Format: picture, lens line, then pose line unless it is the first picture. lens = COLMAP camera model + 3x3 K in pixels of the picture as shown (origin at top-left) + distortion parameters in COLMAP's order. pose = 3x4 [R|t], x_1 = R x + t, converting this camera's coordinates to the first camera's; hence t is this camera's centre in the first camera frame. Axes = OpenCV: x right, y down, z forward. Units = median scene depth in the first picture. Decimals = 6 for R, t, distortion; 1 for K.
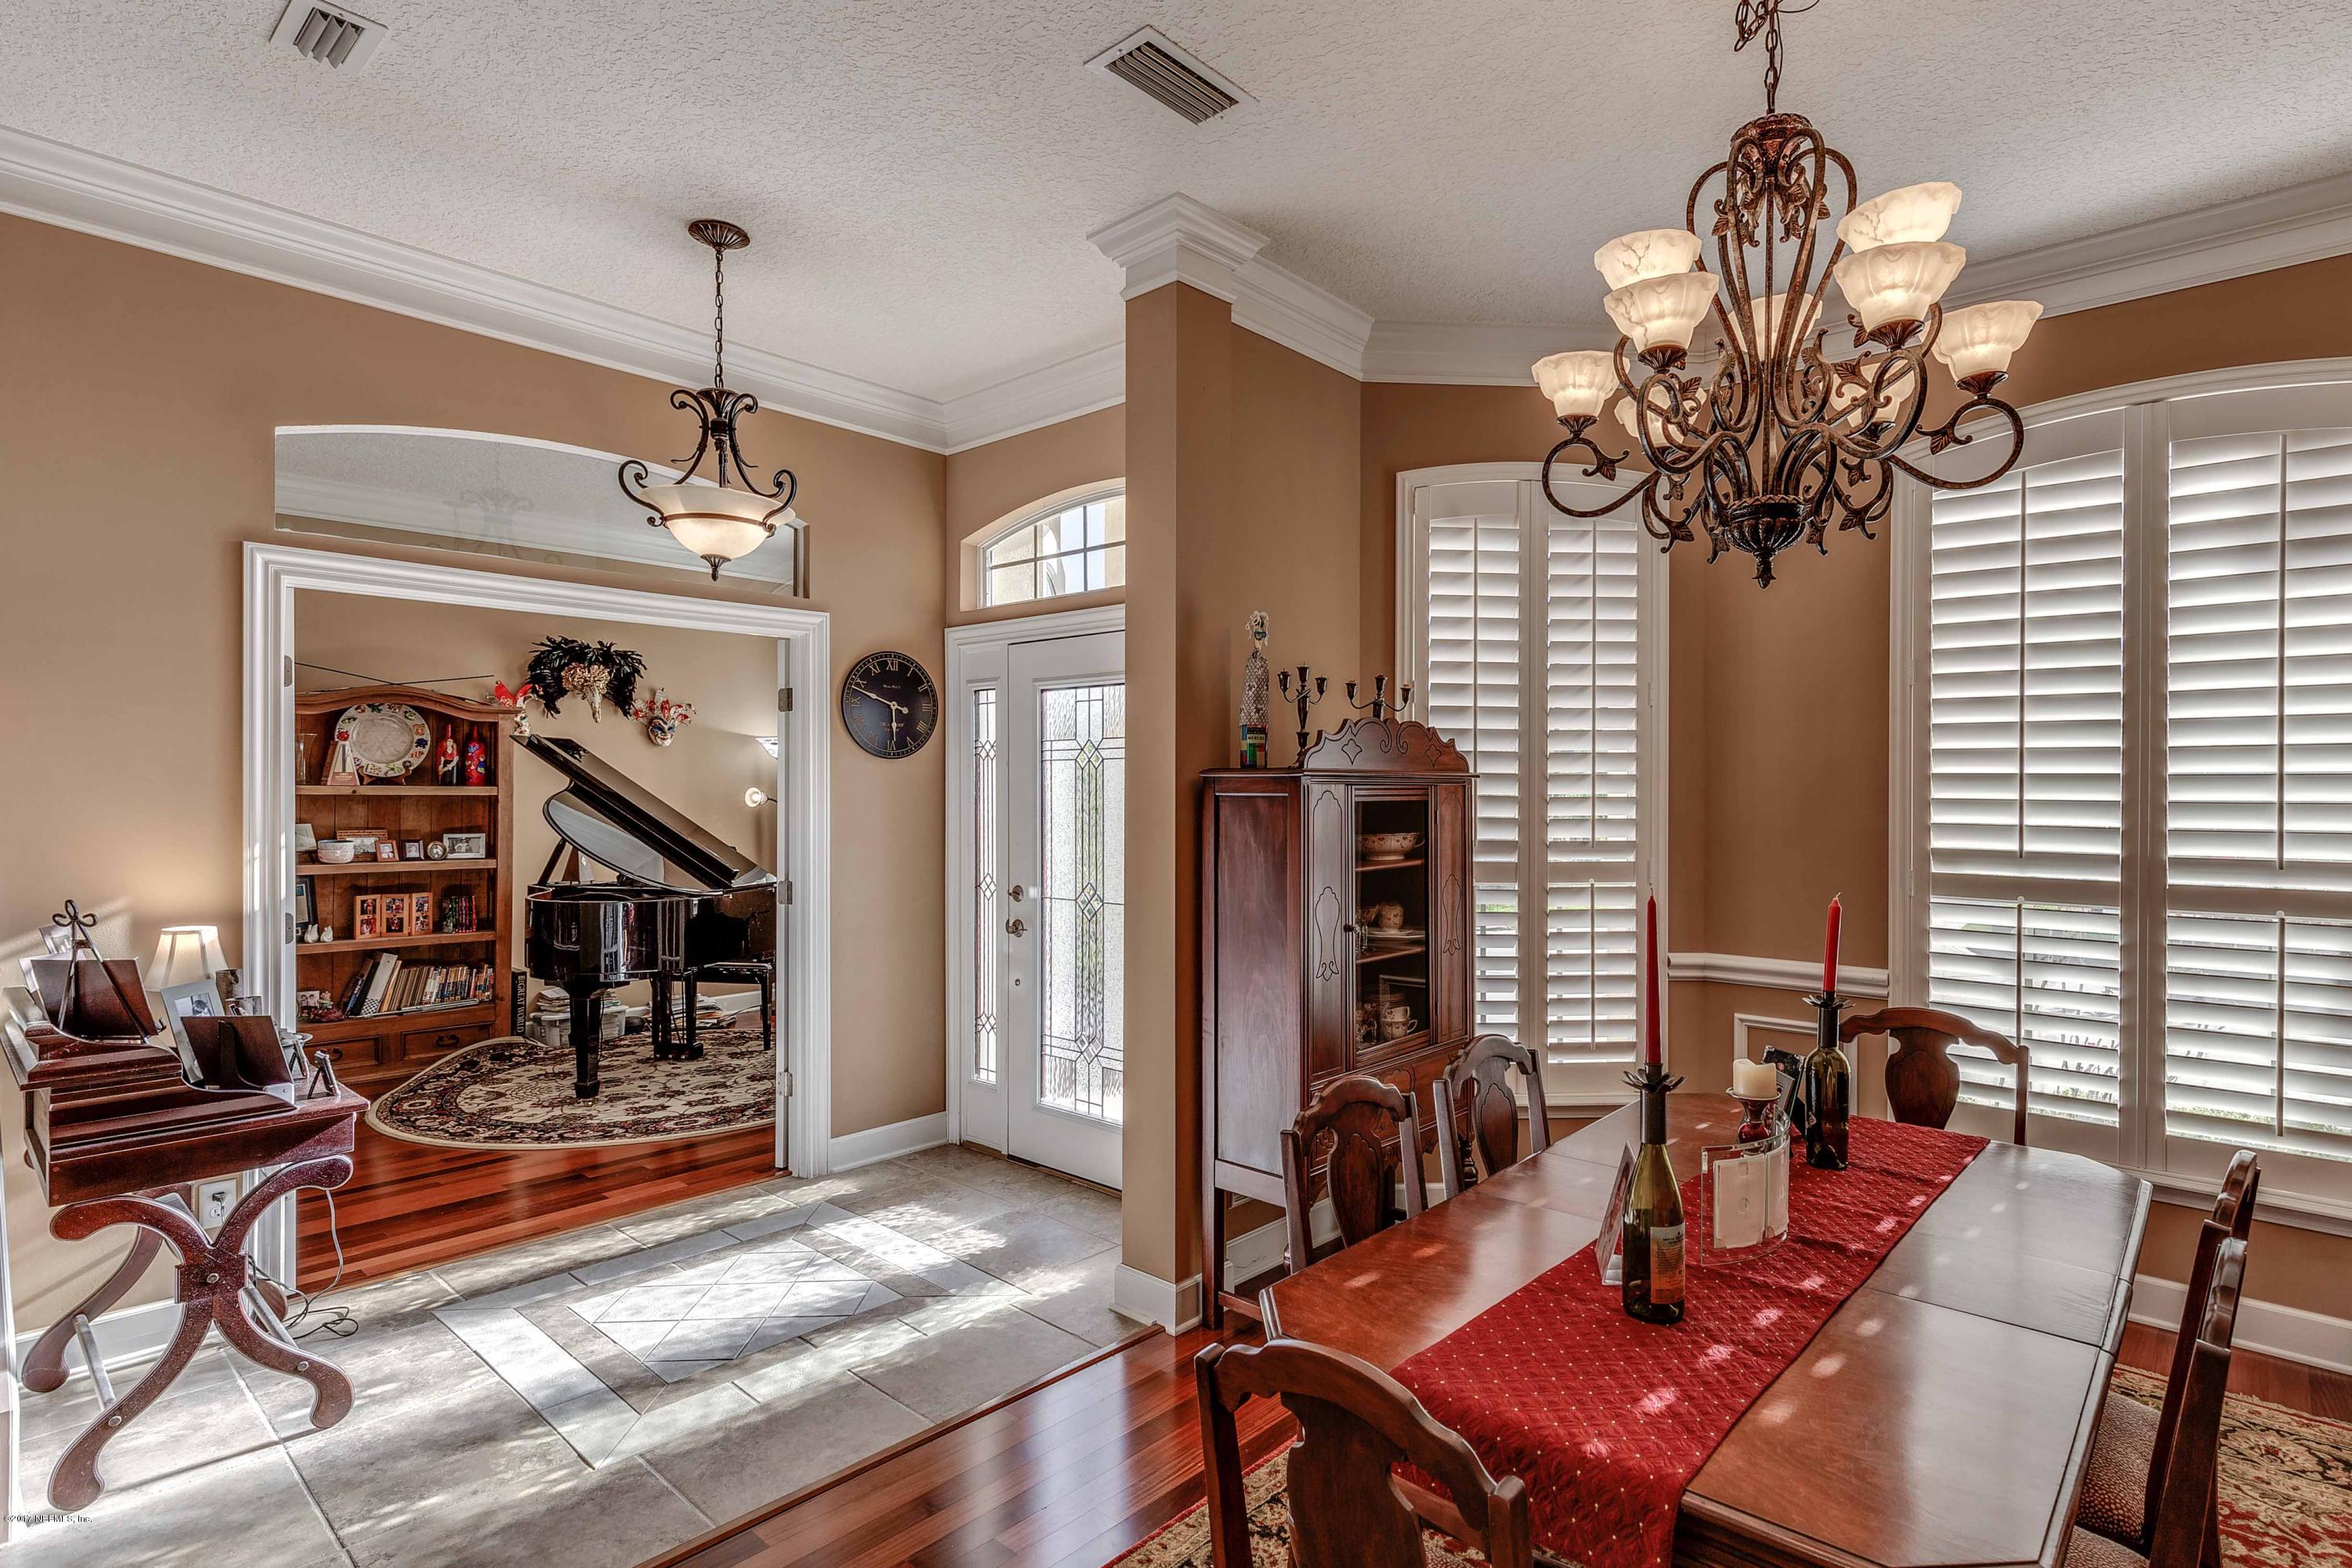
lens RADIAL K [[1206.6, 0, 1260.4], [0, 1206.6, 804.9], [0, 0, 1]] dist [0.006758, 0.000176]
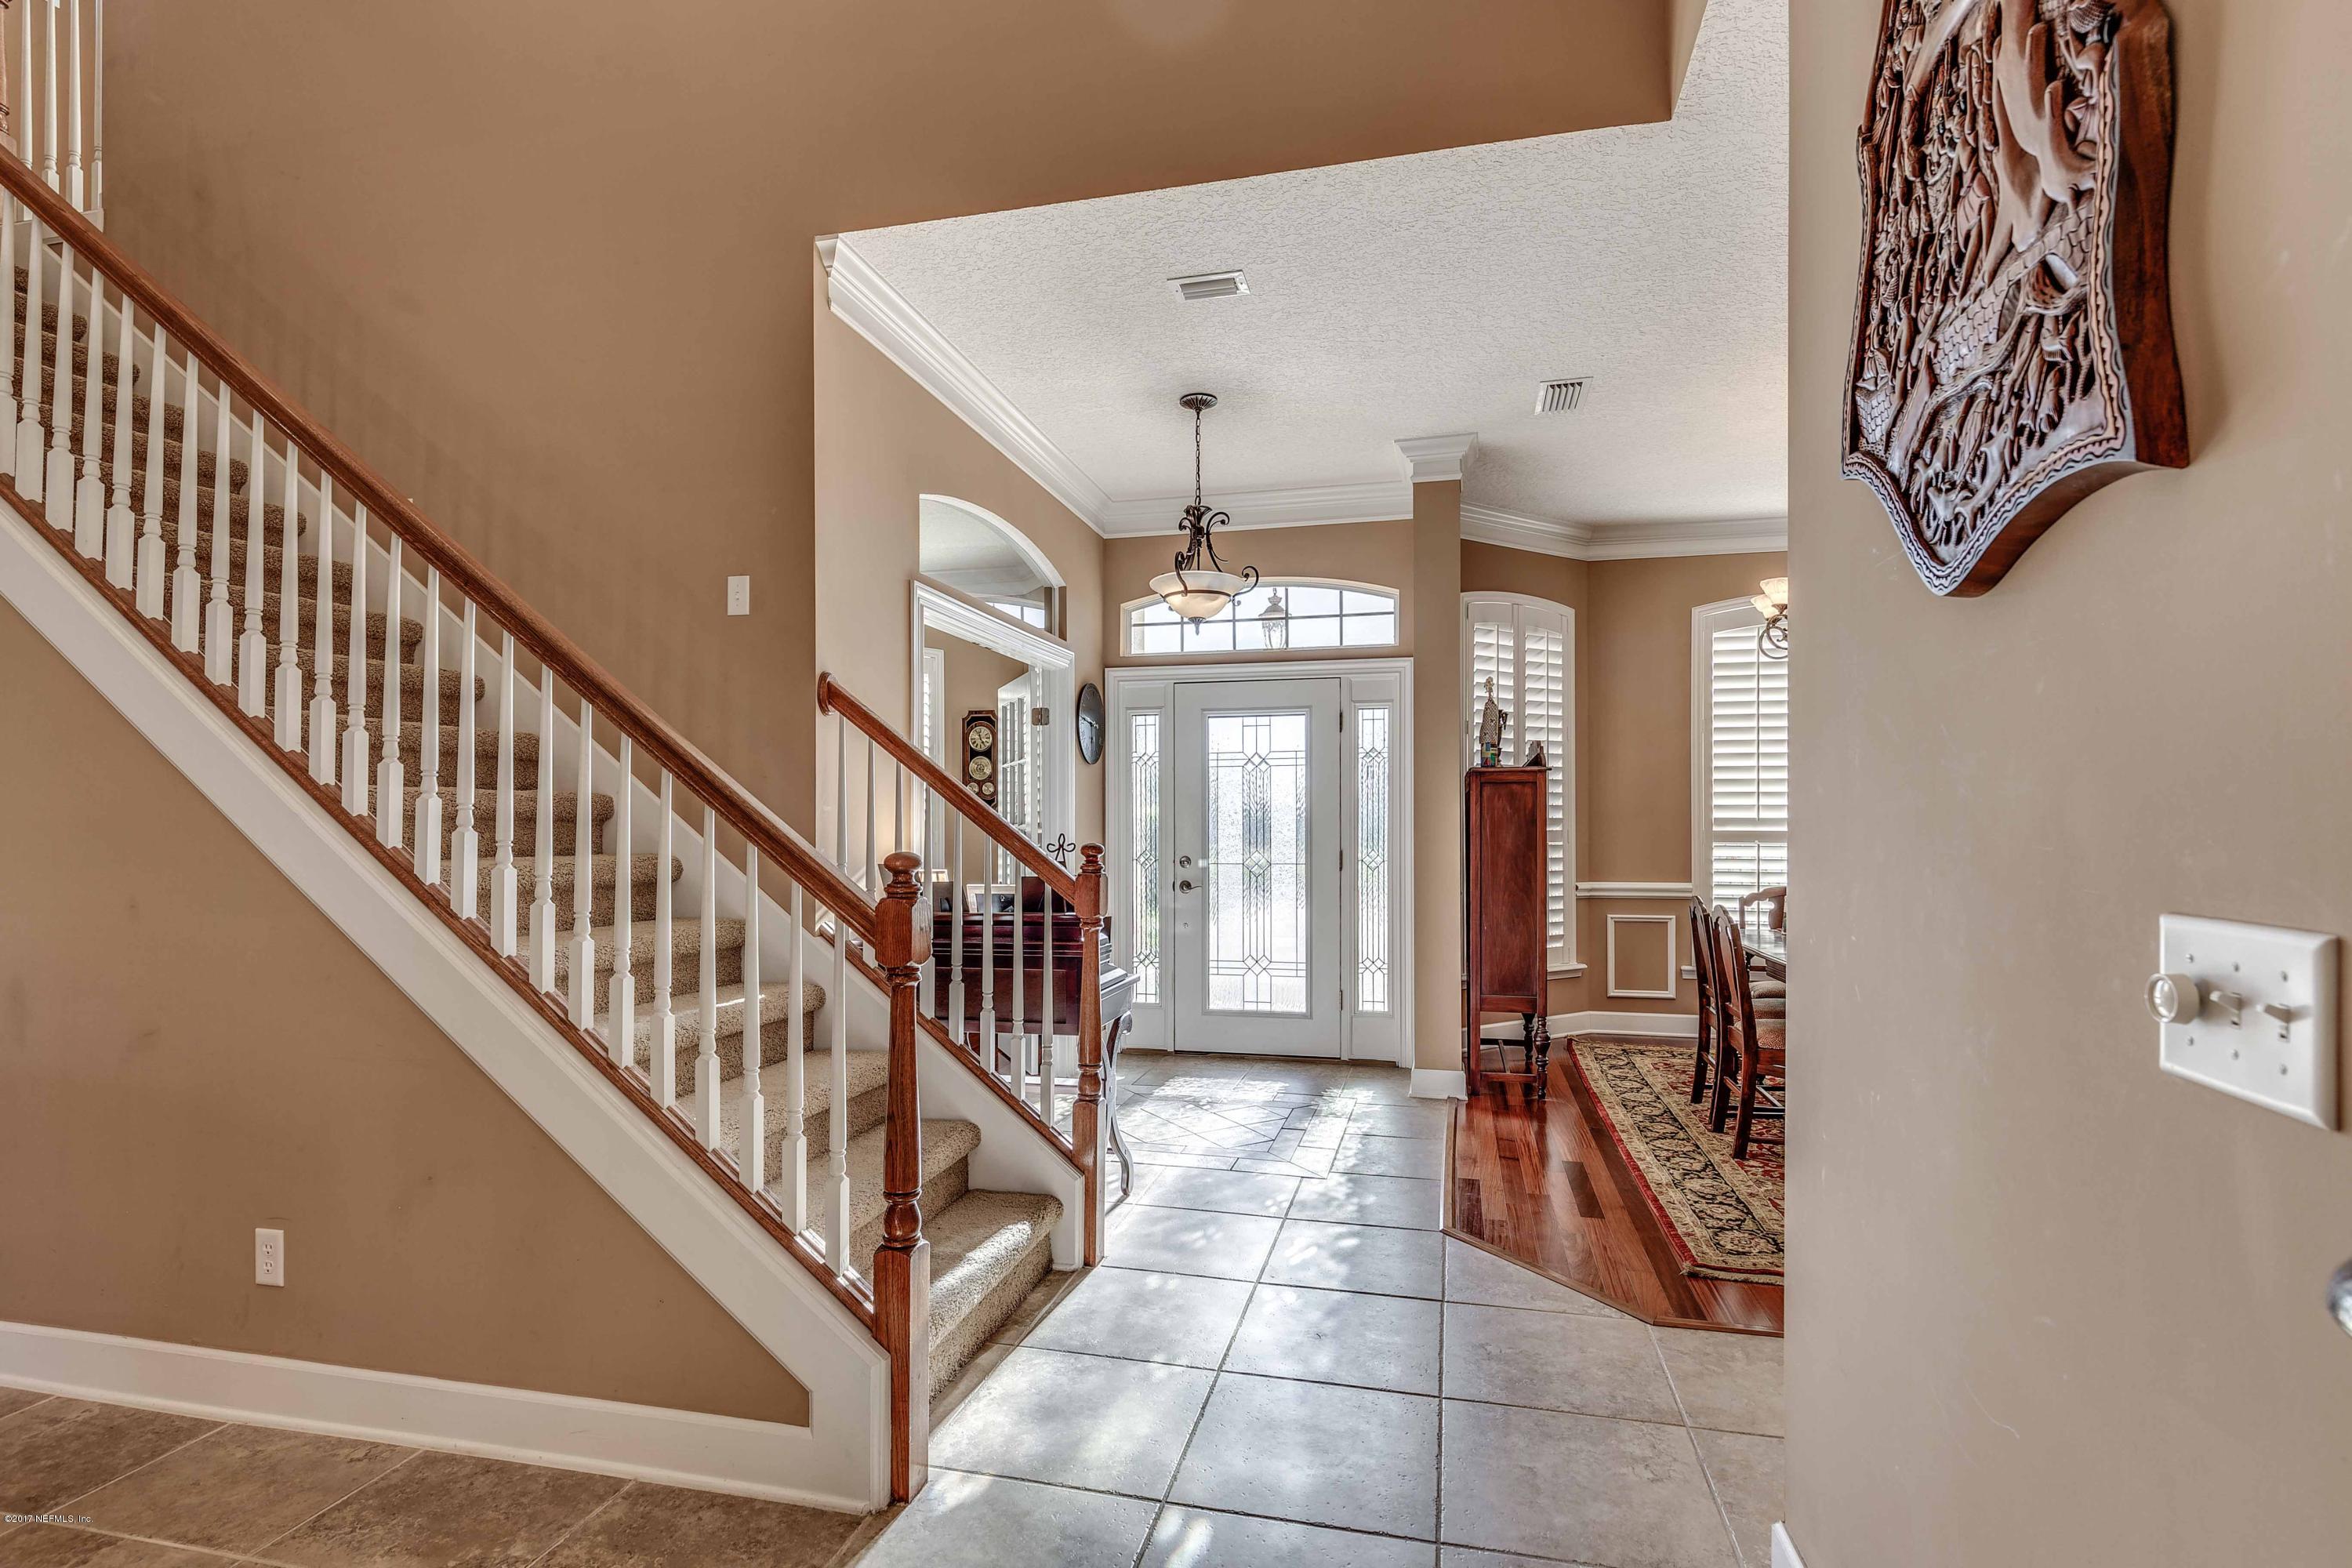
lens RADIAL K [[1107.1, 0, 1219.9], [0, 1107.1, 831.7], [0, 0, 1]] dist [-0.001463, 0.001291]
pose [[0.883911, -0.006966, 0.467604, -1.062185], [0.011540, 0.999909, -0.006918, 0.067043], [-0.467513, 0.011511, 0.883911, -0.209338]]
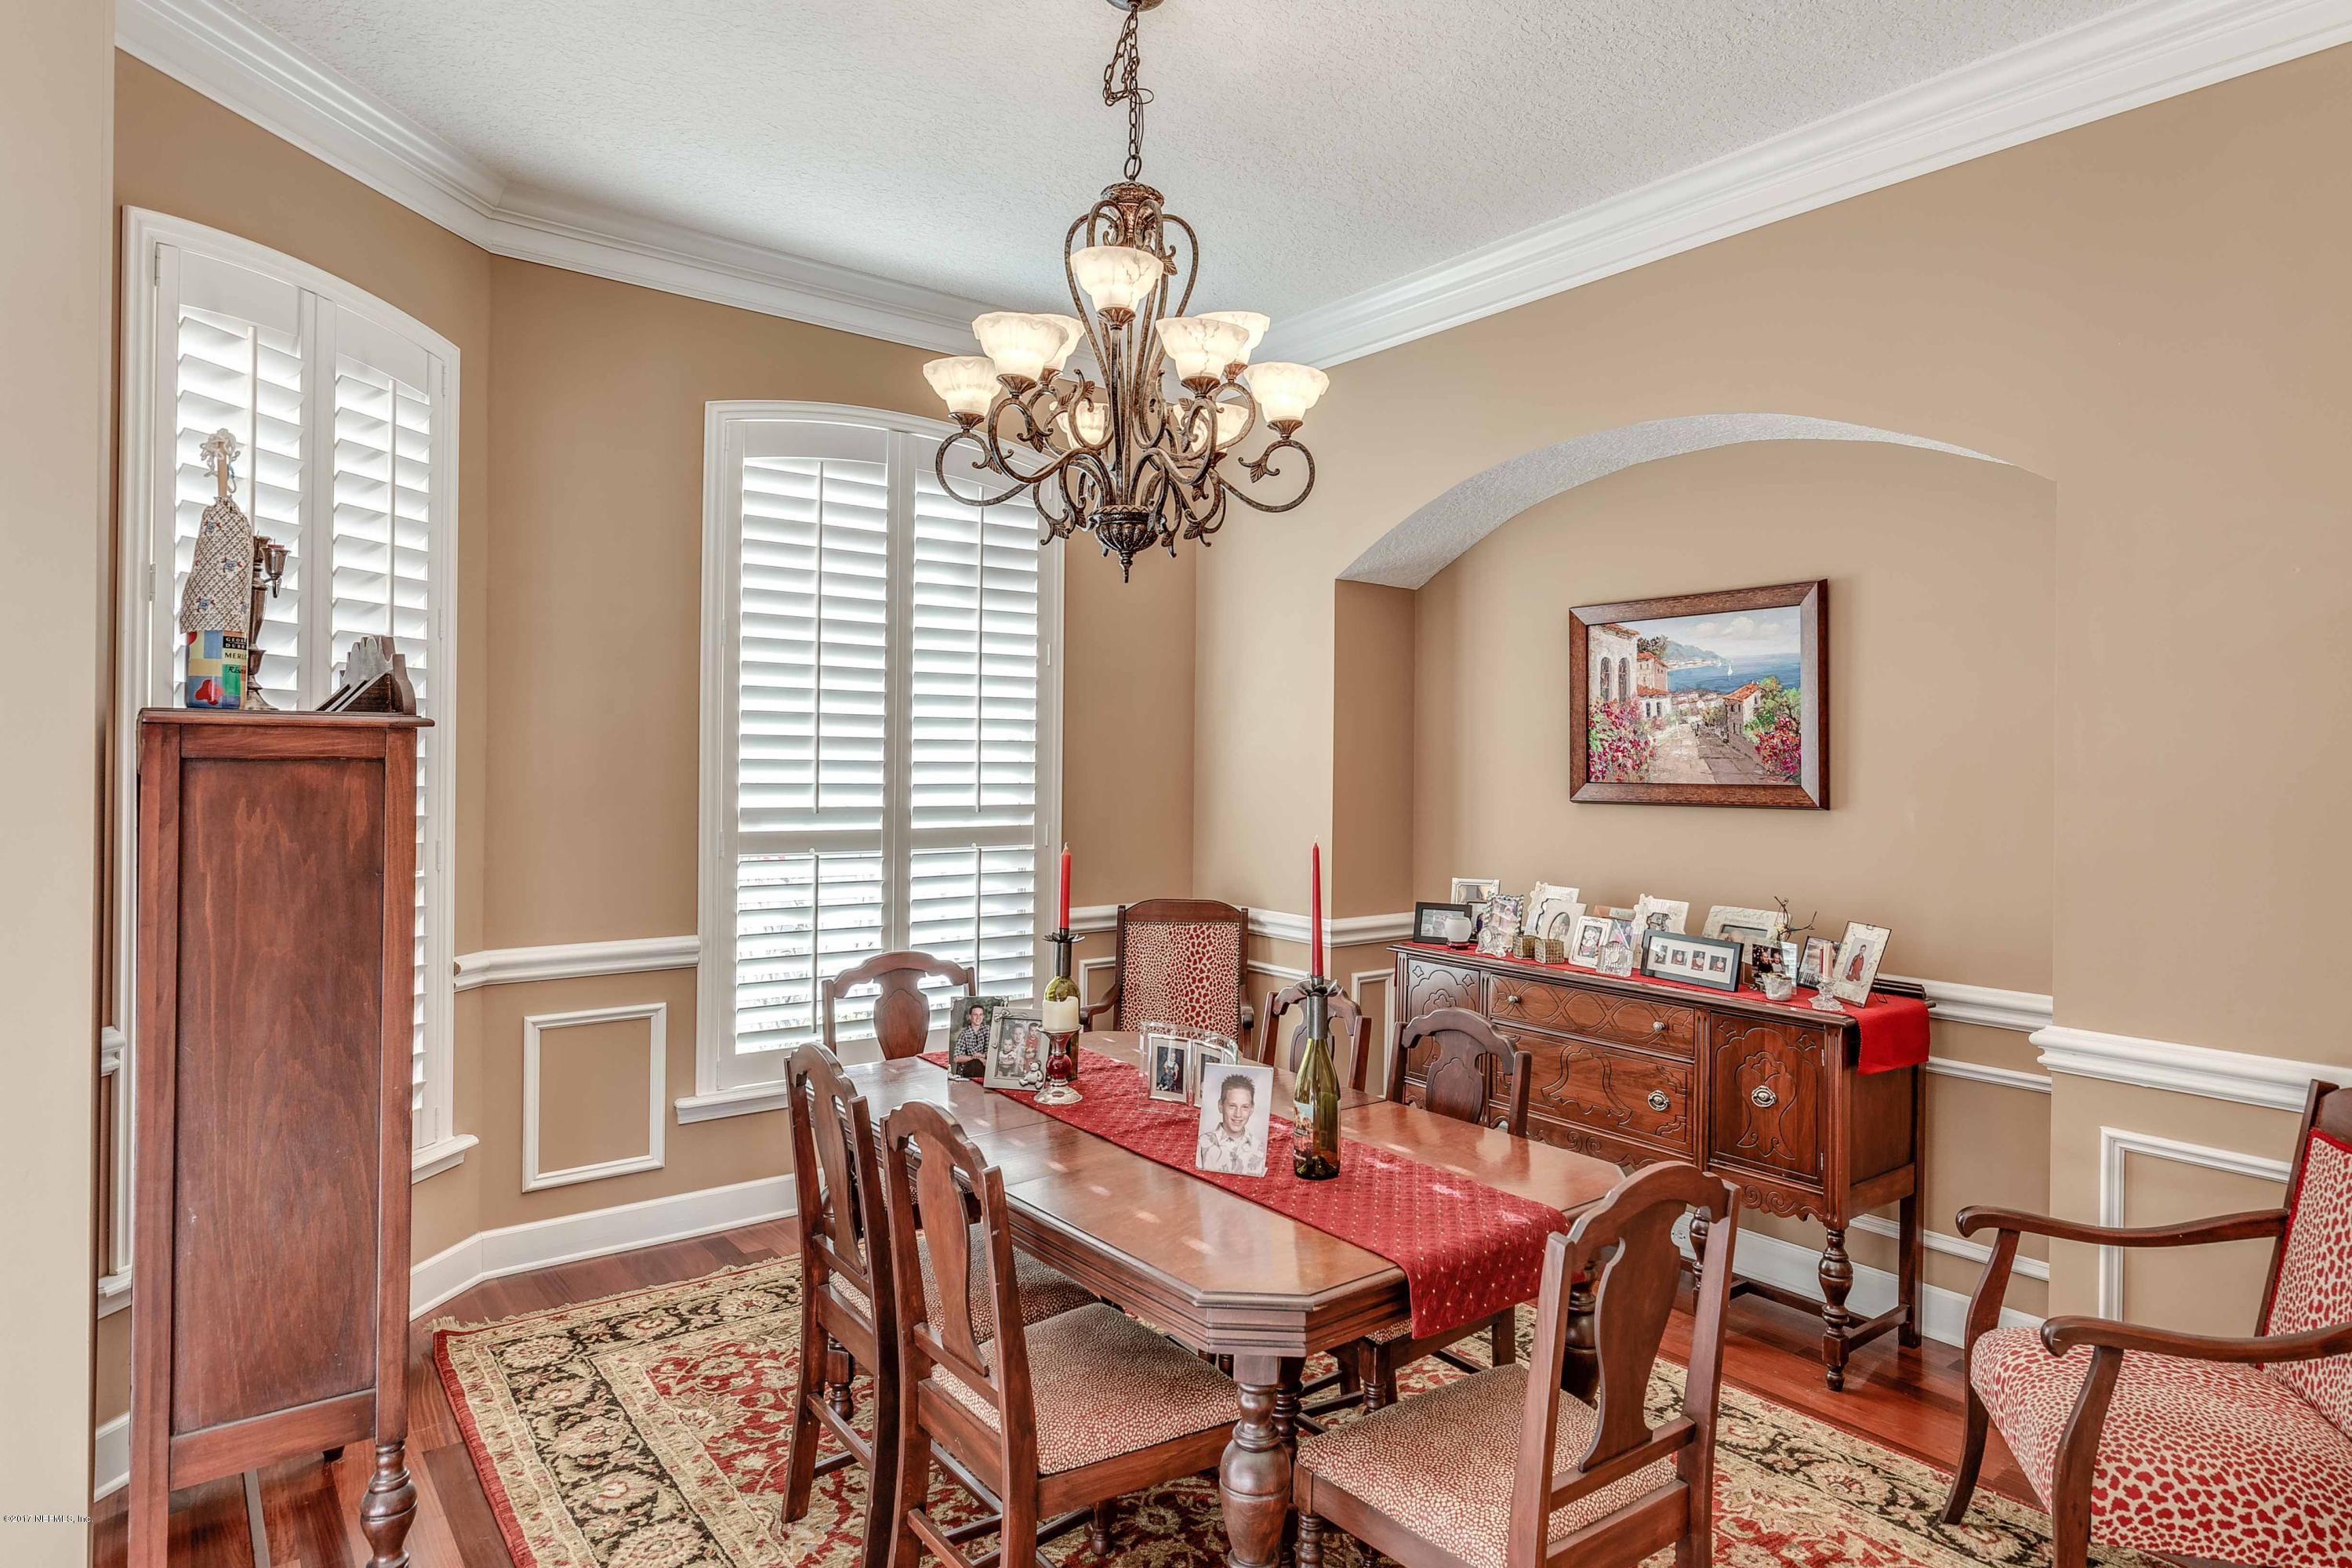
lens RADIAL K [[1333.3, 0, 1222.6], [0, 1333.3, 749.0], [0, 0, 1]] dist [0.000865, 0.000429]
pose [[0.206299, 0.005037, 0.978476, -0.502136], [0.005063, 0.999968, -0.006215, -0.004817], [-0.978476, 0.006237, 0.206267, 0.411030]]
